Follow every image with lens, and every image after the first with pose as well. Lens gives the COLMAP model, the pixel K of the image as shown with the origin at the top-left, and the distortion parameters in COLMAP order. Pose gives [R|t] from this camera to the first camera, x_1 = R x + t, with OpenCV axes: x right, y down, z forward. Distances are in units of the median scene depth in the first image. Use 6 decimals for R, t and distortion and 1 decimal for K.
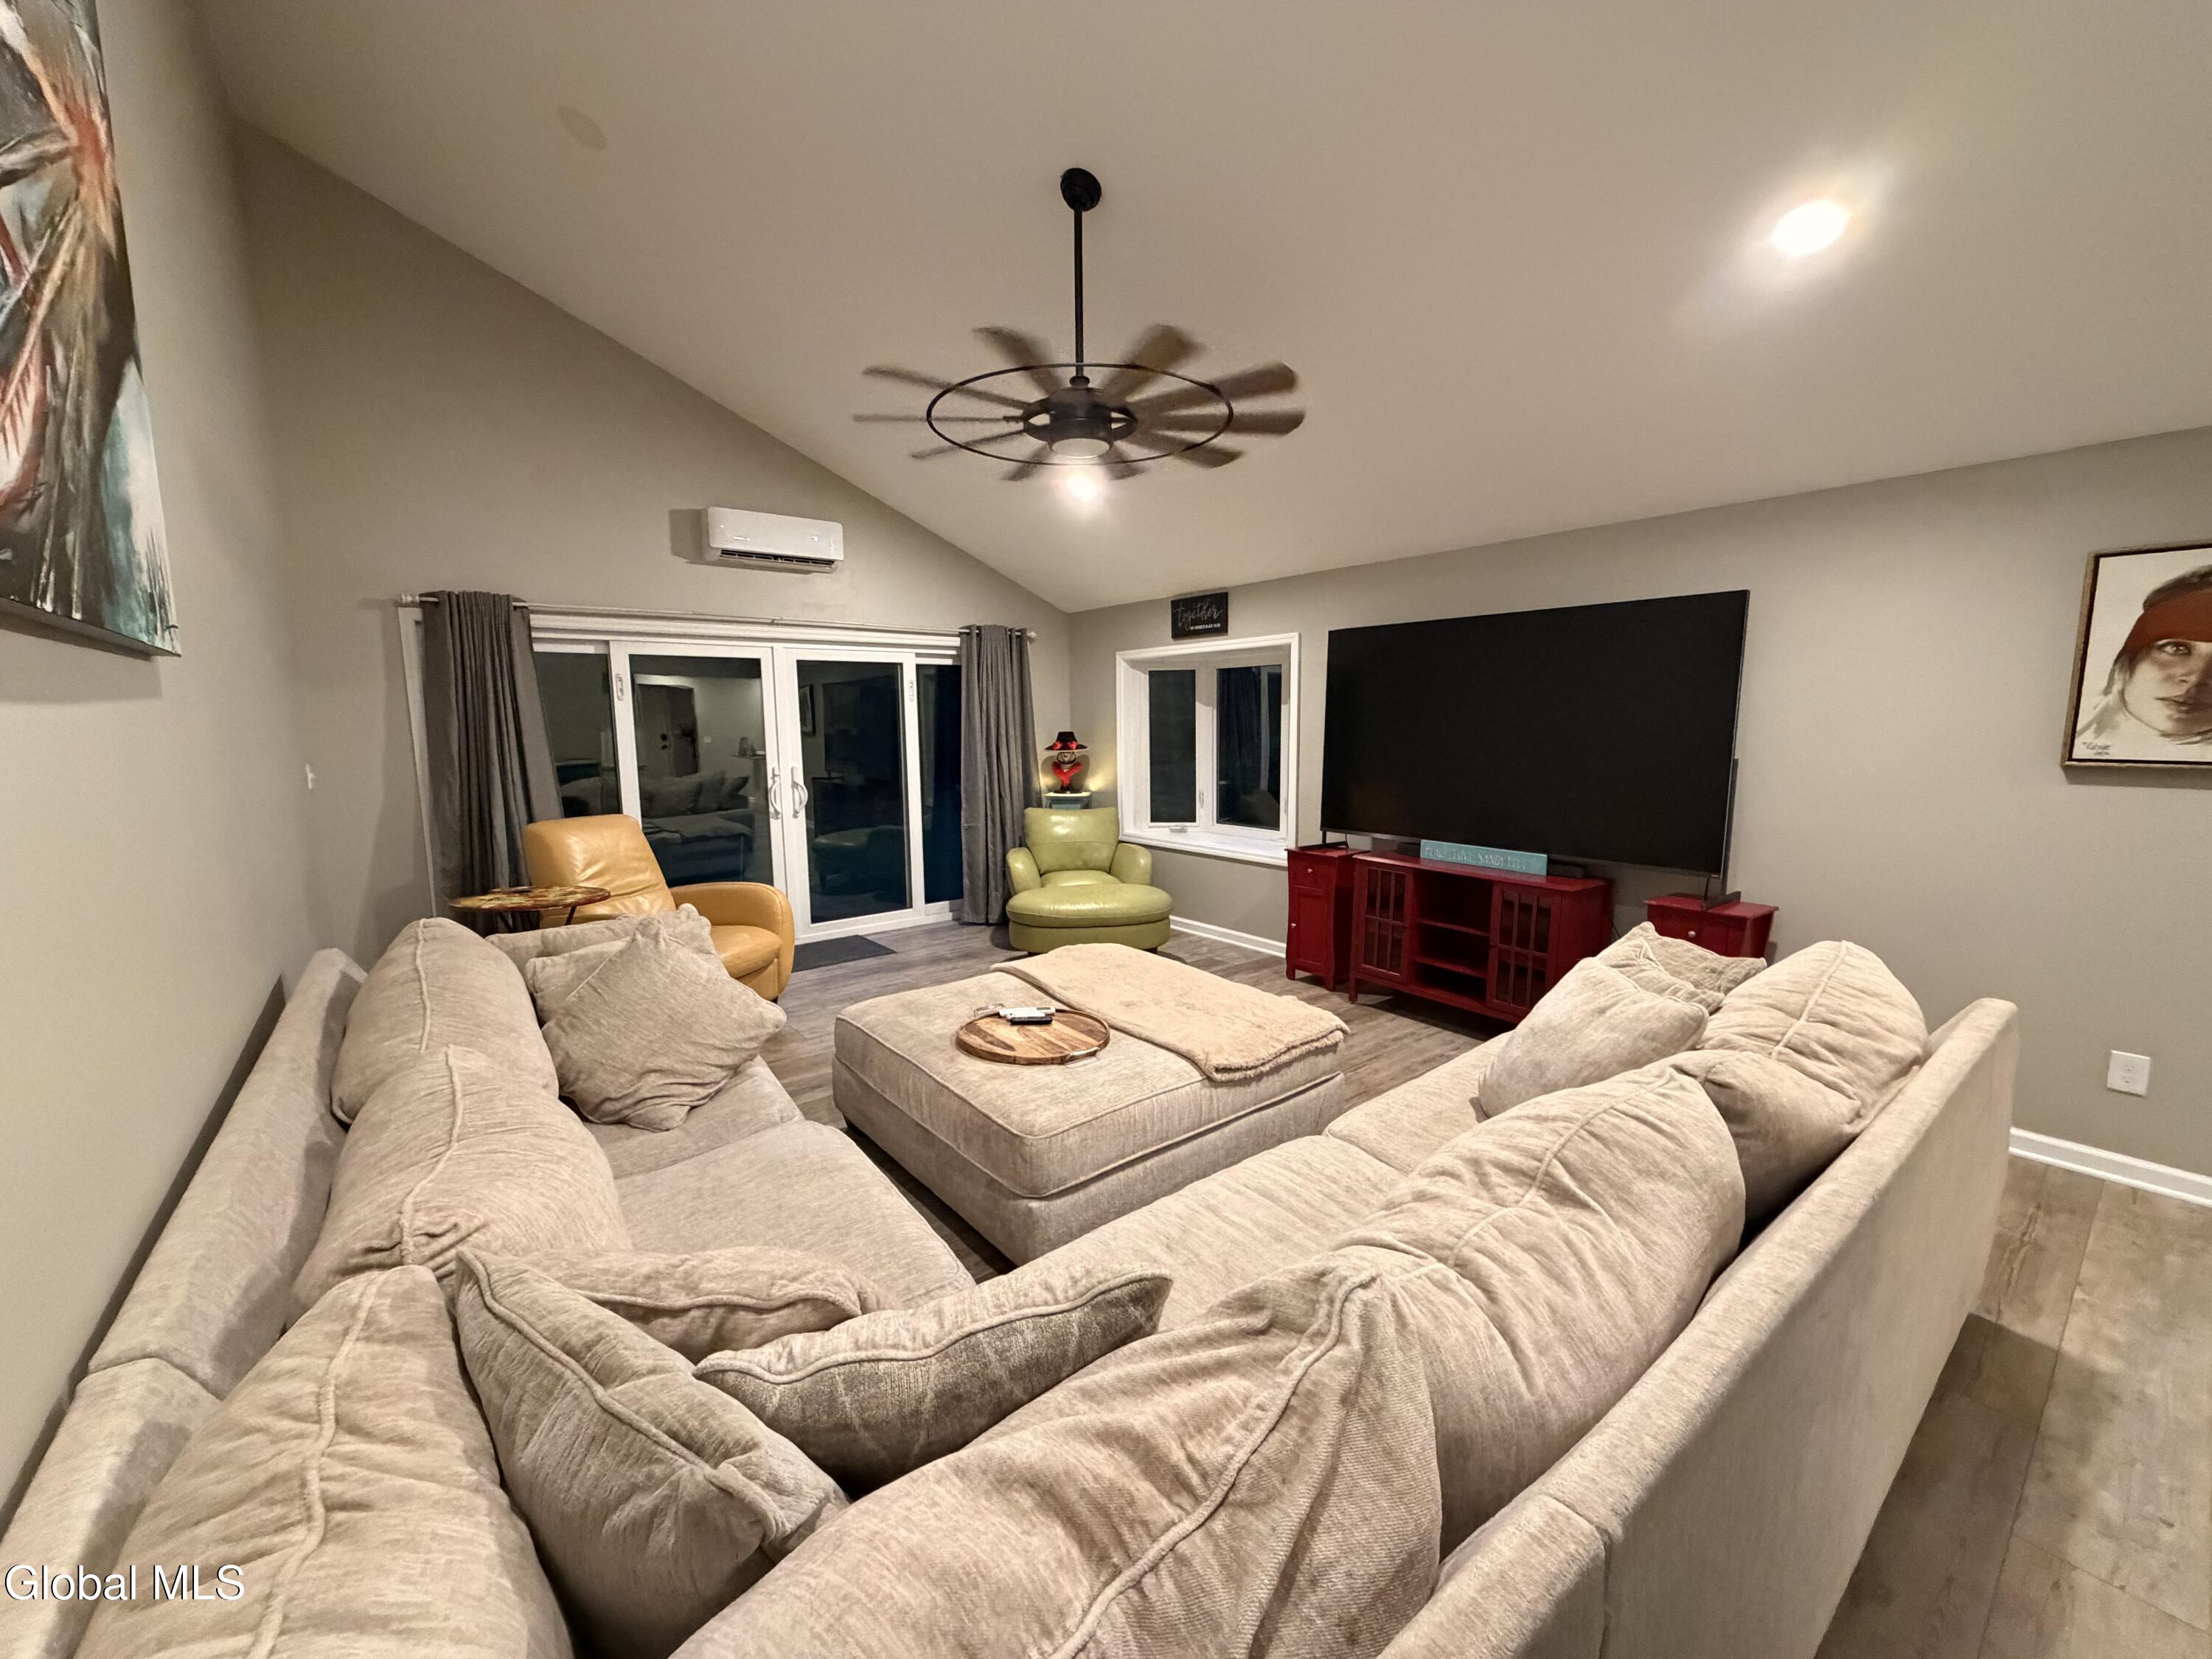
lens RADIAL K [[884.1, 0, 1106.0], [0, 884.1, 829.5], [0, 0, 1]] dist [0.000185, 0.000120]
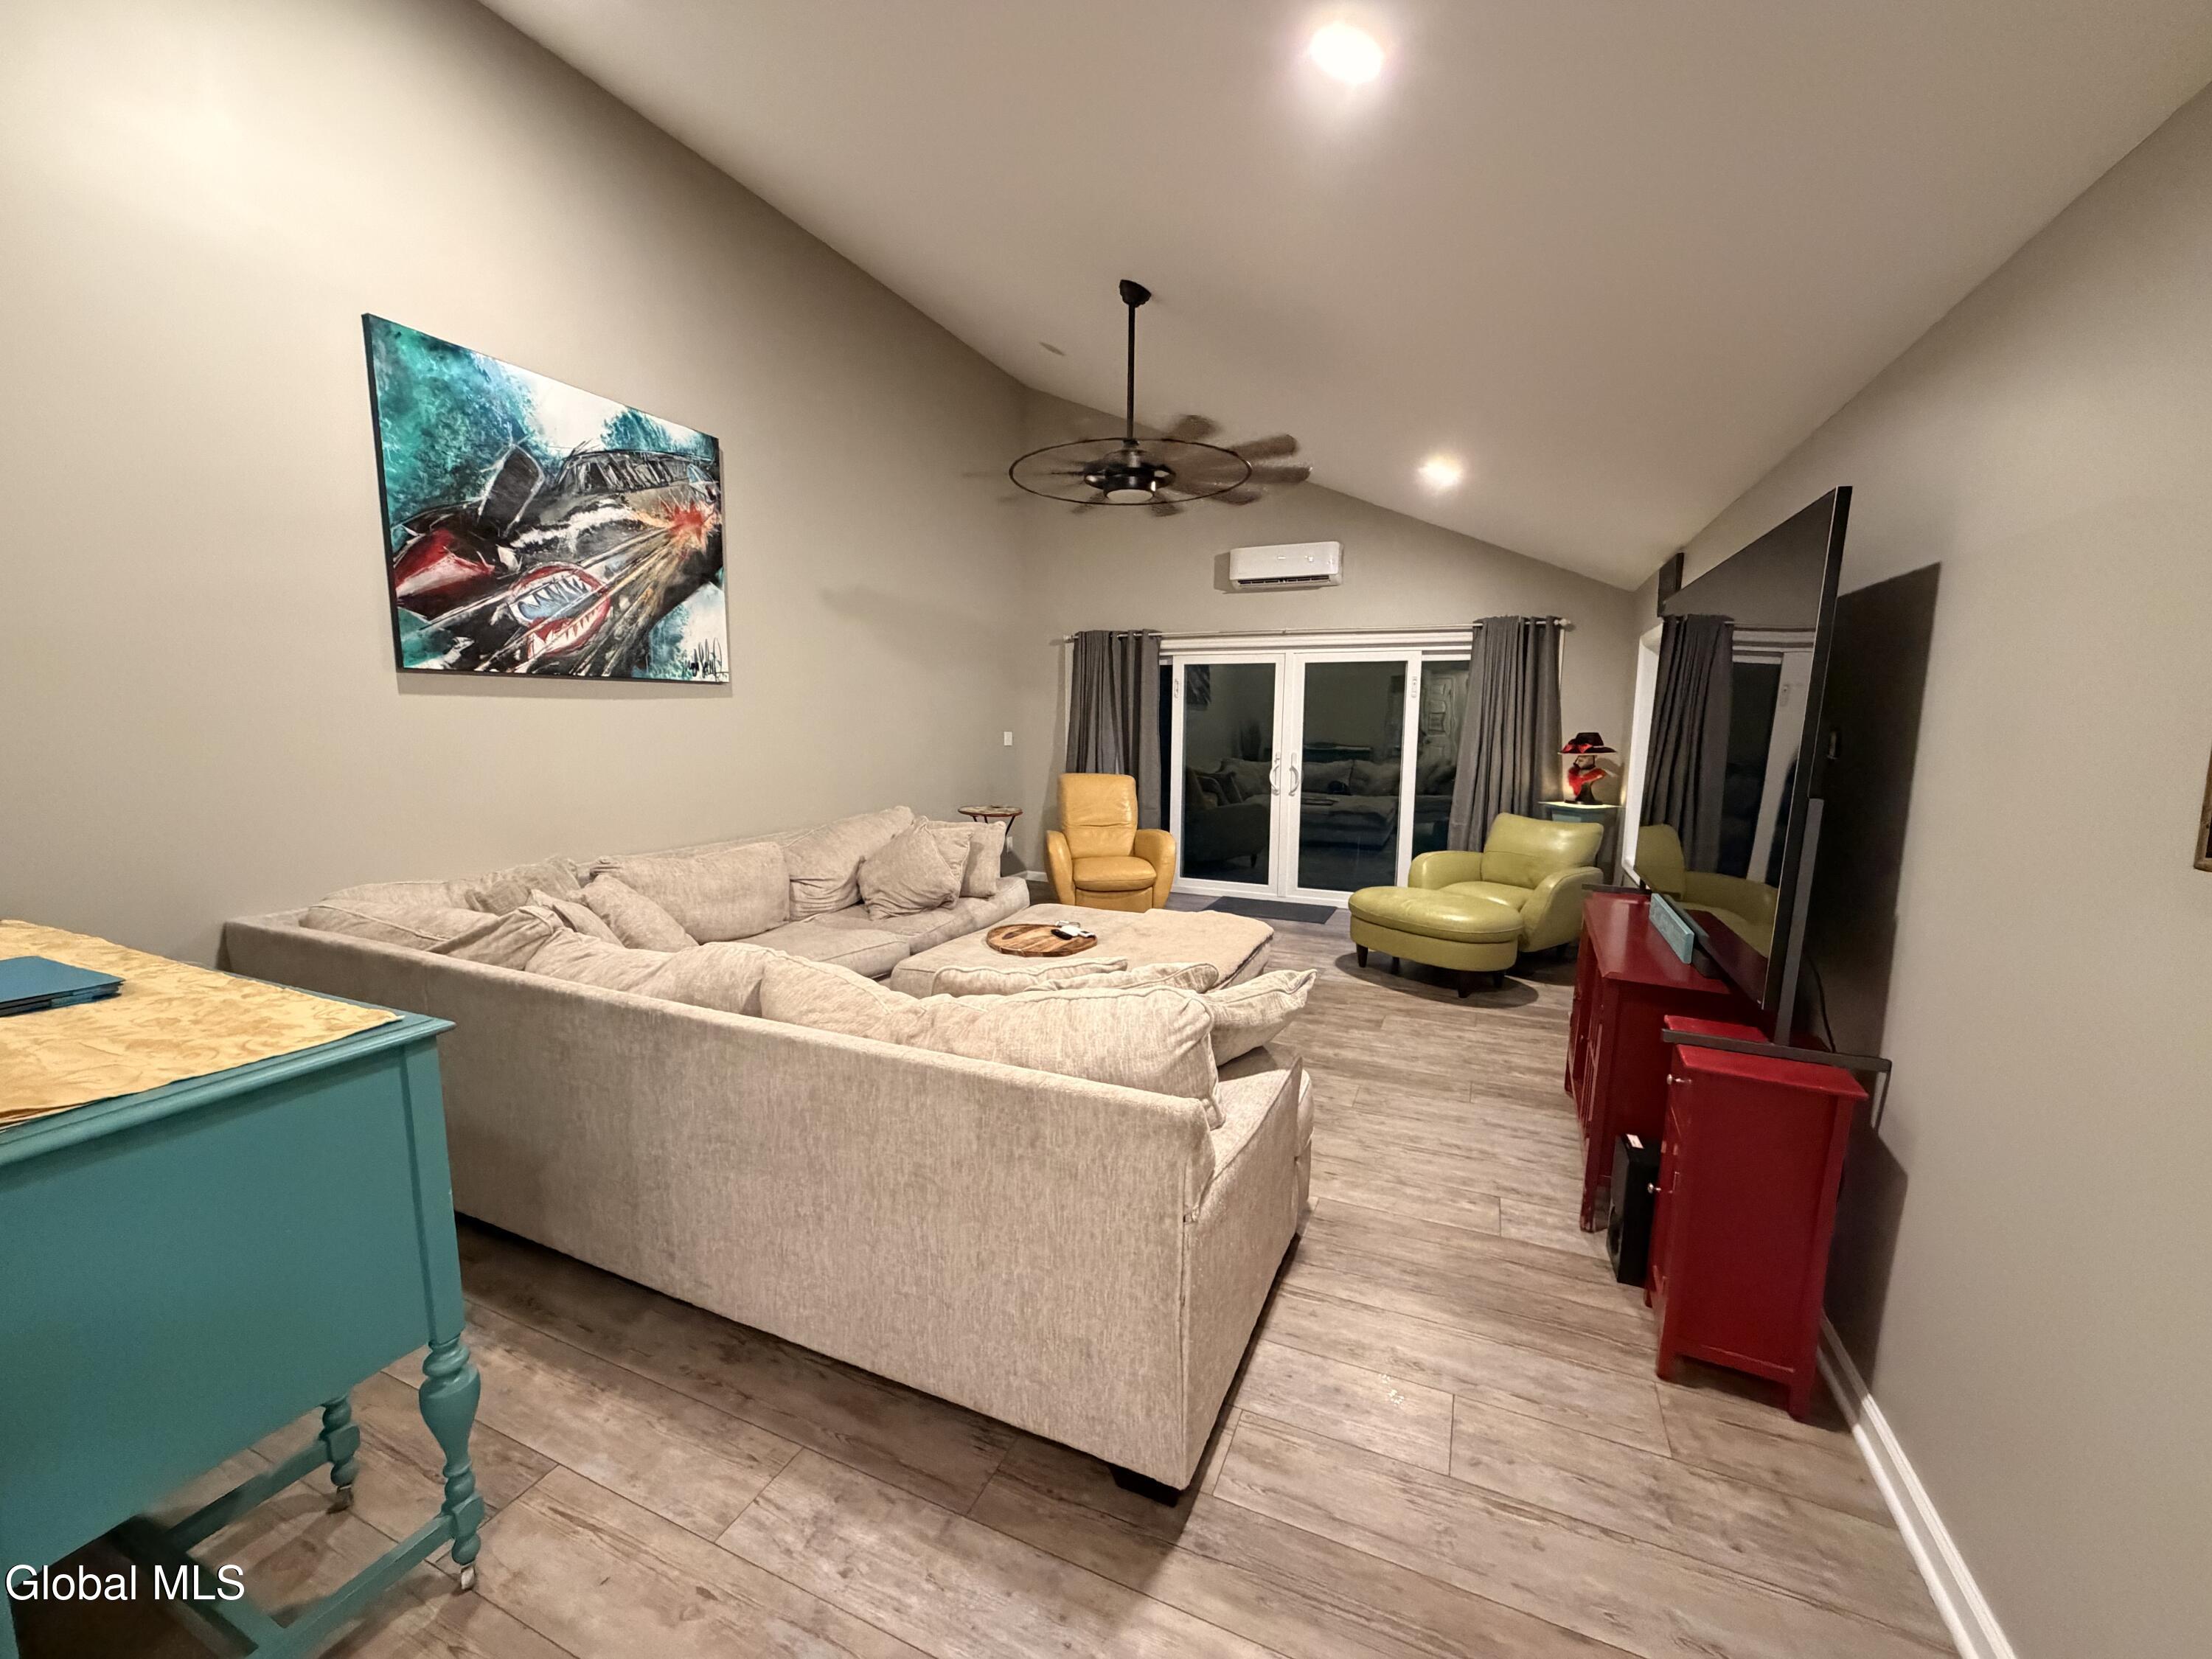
lens RADIAL K [[884.1, 0, 1106.0], [0, 884.1, 829.5], [0, 0, 1]] dist [0.000185, 0.000120]
pose [[0.463962, 0.129183, -0.876385, 0.622351], [-0.124964, 0.988961, 0.079621, -0.032287], [0.876997, 0.072575, 0.474984, 0.225059]]
